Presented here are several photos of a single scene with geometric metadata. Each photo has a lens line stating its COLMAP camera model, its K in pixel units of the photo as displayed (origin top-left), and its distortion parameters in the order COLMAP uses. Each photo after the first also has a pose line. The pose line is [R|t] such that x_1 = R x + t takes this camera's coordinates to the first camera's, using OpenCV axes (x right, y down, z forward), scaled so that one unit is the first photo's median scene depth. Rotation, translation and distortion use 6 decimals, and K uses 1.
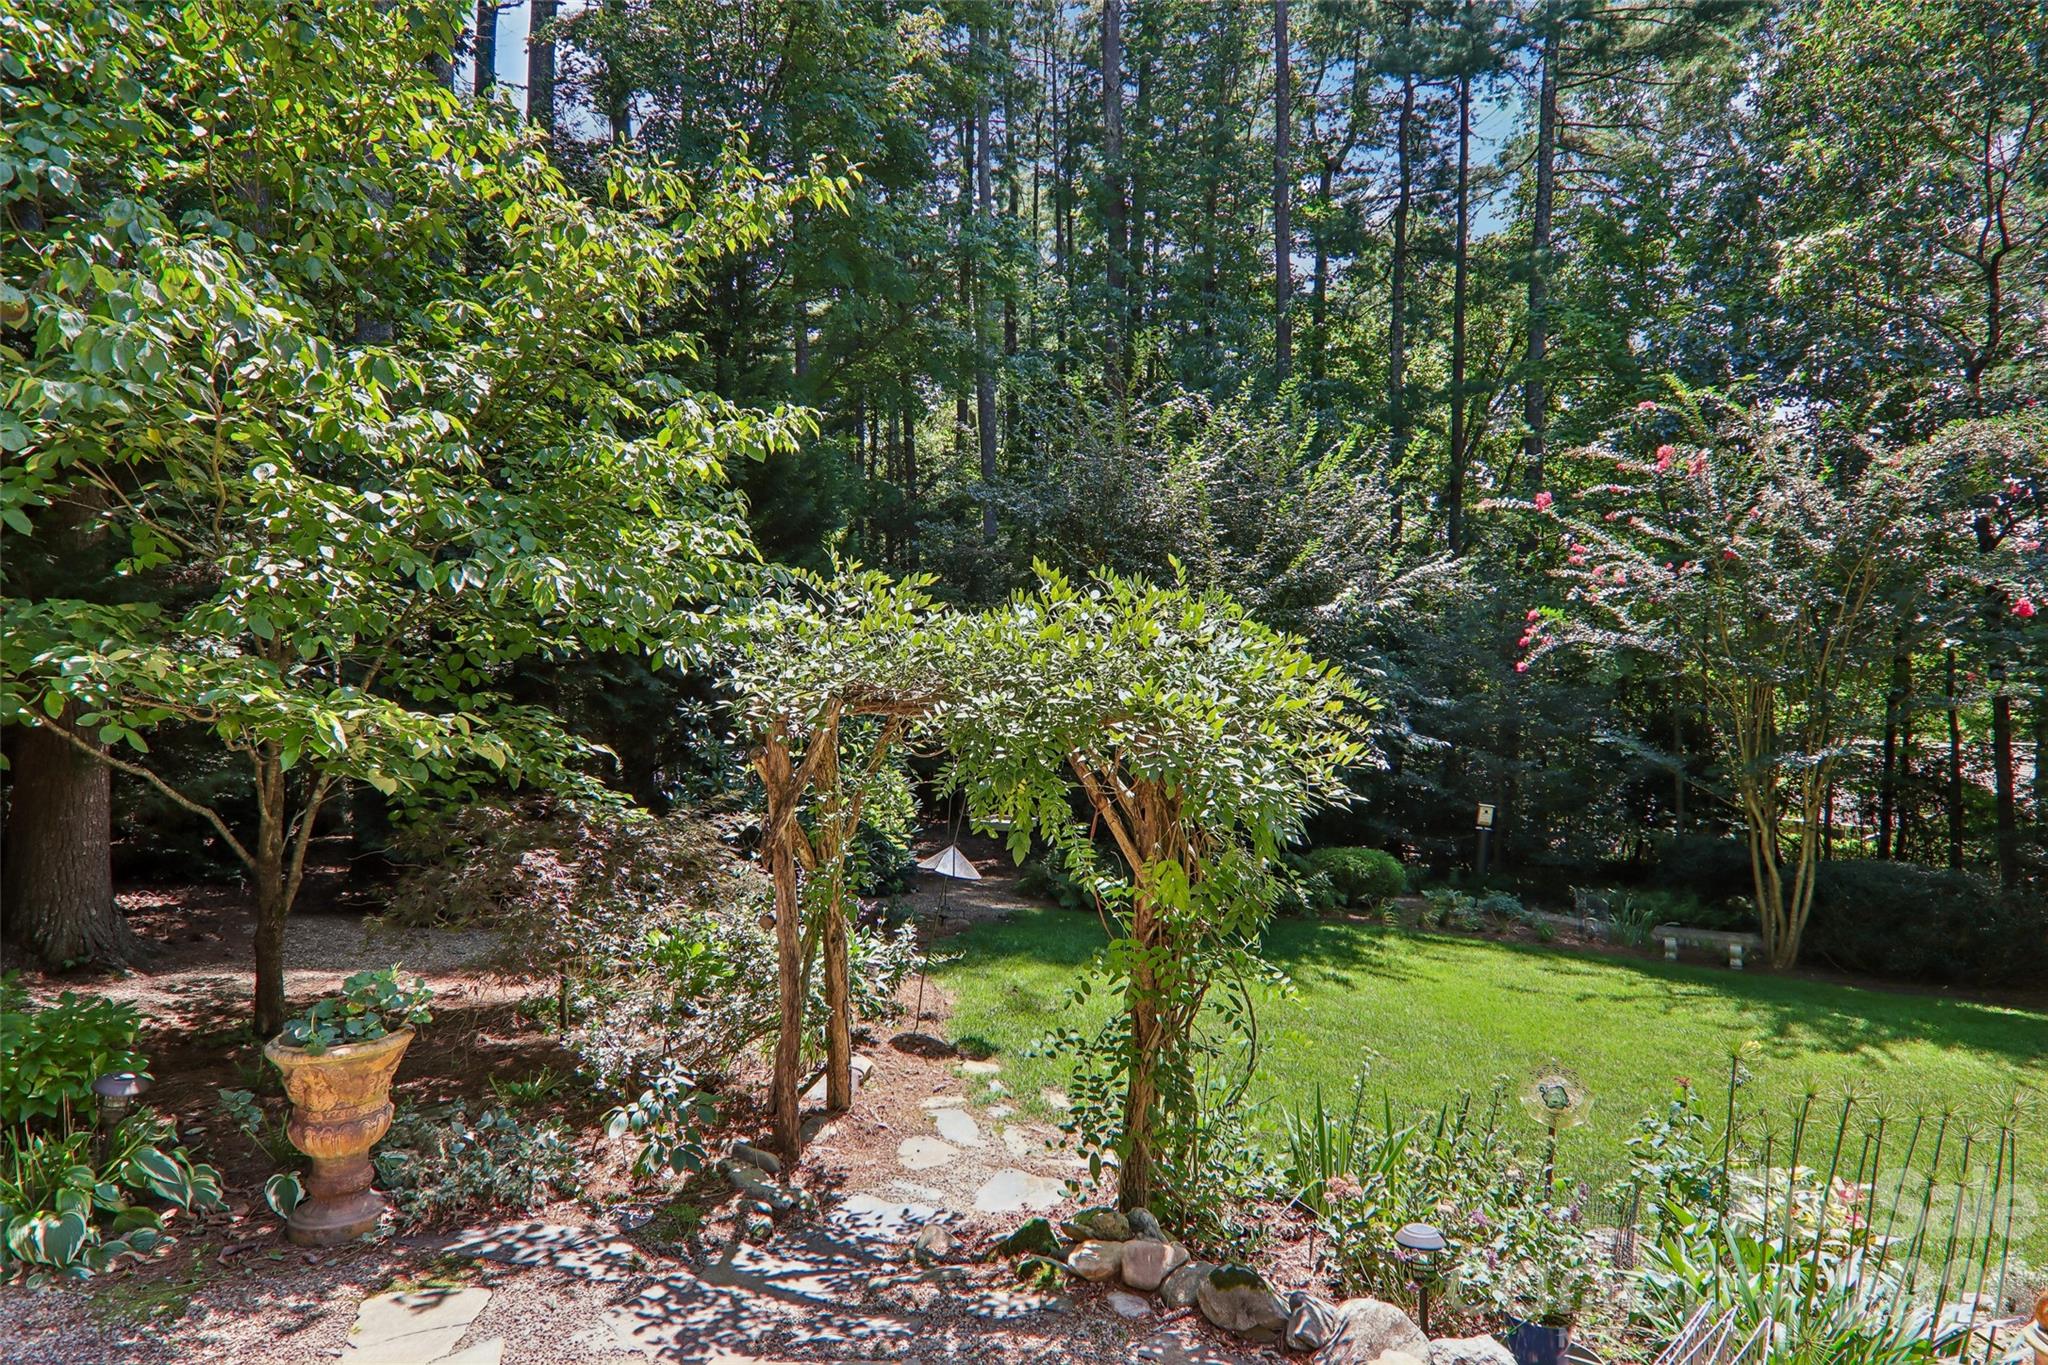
lens RADIAL K [[1159.3, 0, 1029.4], [0, 1159.3, 701.5], [0, 0, 1]] dist [0.005963, -0.020593]
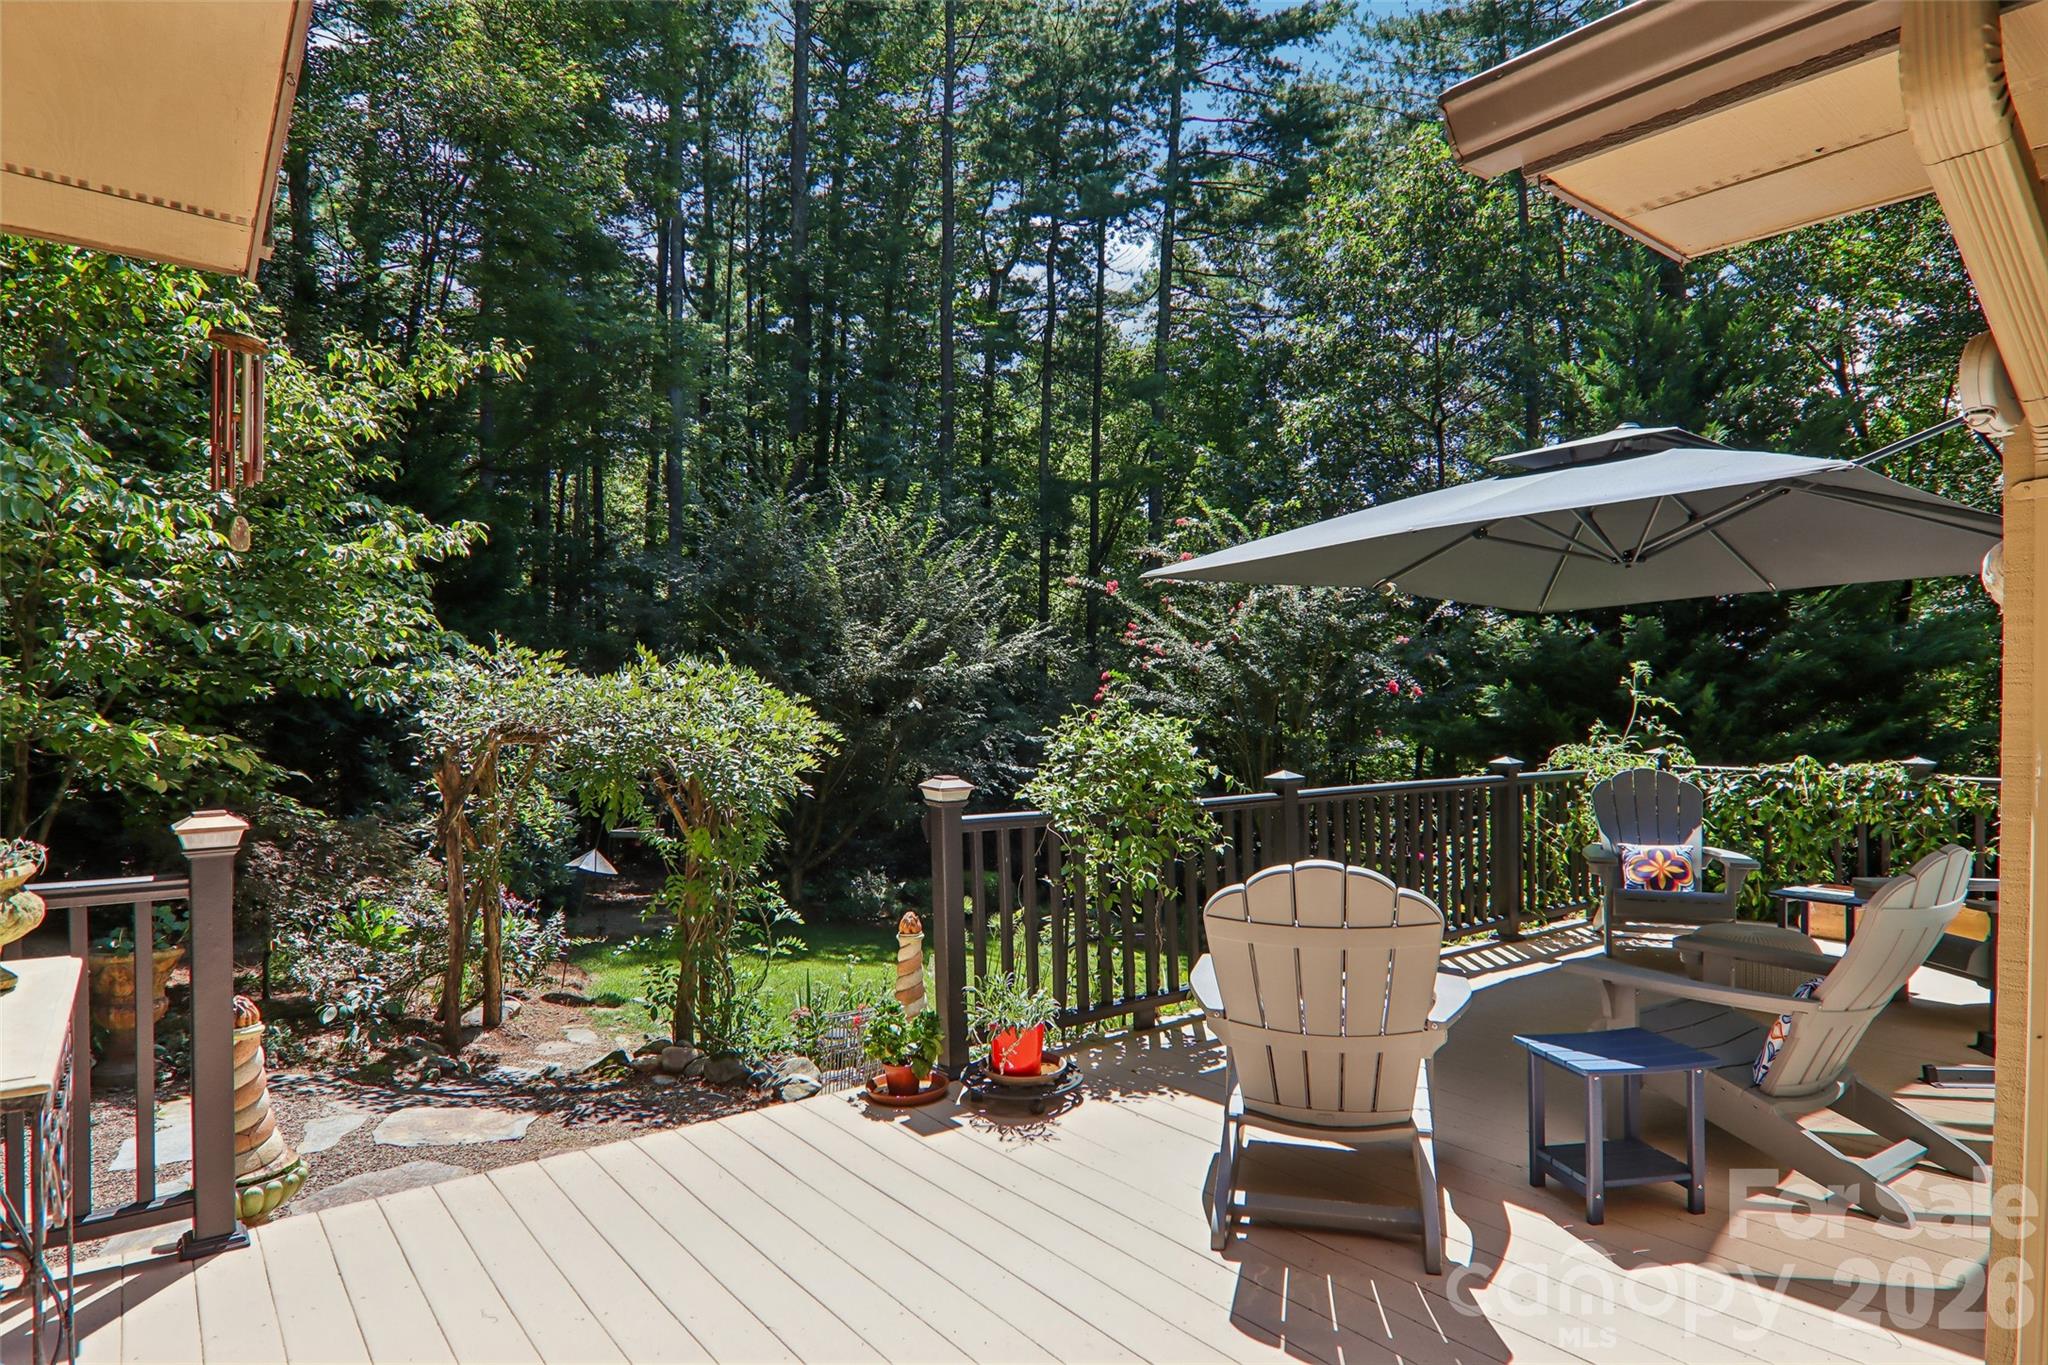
lens RADIAL K [[1159.3, 0, 1029.4], [0, 1159.3, 701.5], [0, 0, 1]] dist [0.005963, -0.020593]
pose [[0.969450, 0.017263, 0.244682, 0.102031], [-0.006738, 0.999018, -0.043790, 0.014523], [-0.245198, 0.040803, 0.968614, -0.469663]]
